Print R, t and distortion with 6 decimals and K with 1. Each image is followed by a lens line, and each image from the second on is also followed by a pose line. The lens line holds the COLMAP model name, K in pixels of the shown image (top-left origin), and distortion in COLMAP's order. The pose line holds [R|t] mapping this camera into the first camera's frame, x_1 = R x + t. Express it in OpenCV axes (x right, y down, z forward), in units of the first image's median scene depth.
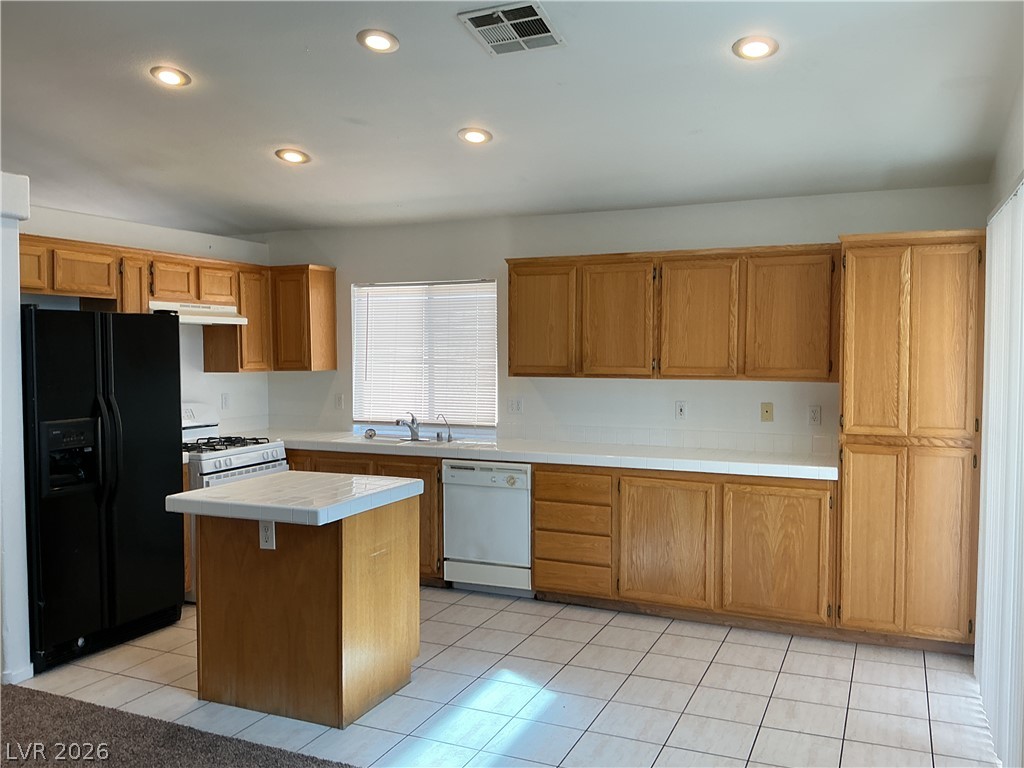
lens RADIAL K [[849.2, 0, 515.6], [0, 849.2, 383.3], [0, 0, 1]] dist [0.160830, -0.365010]
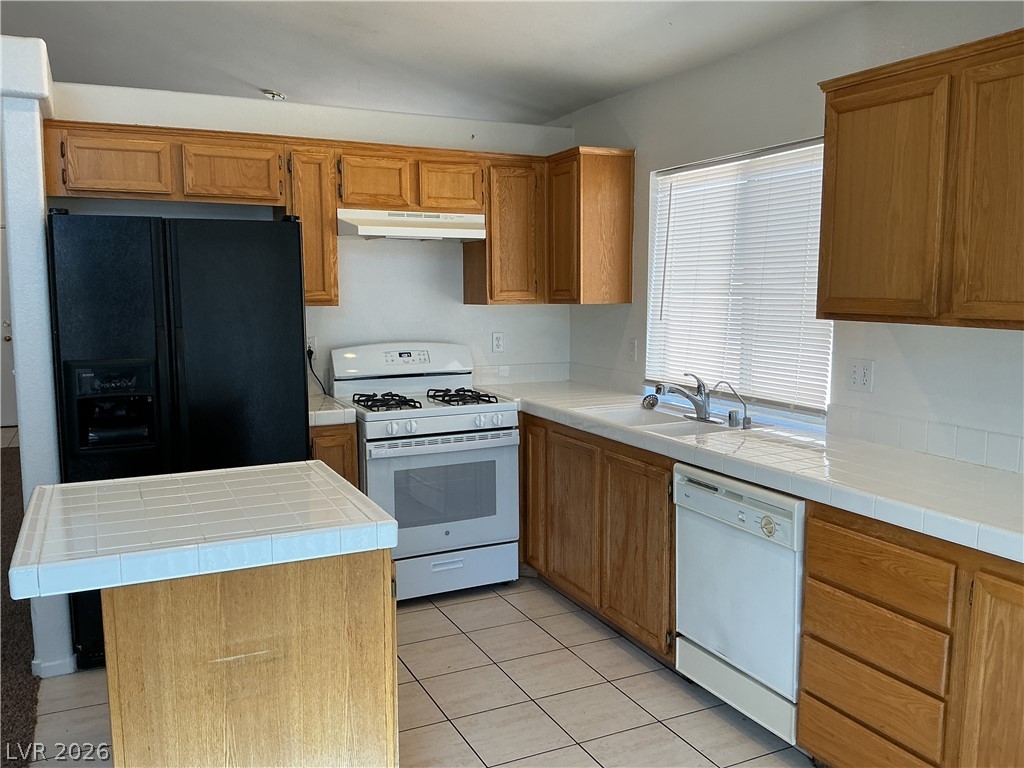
lens RADIAL K [[849.2, 0, 515.6], [0, 849.2, 383.3], [0, 0, 1]] dist [0.160830, -0.365010]
pose [[0.758922, 0.075799, -0.646755, 0.196215], [-0.026839, 0.995999, 0.085236, -0.009114], [0.650628, -0.047329, 0.757920, 0.497208]]
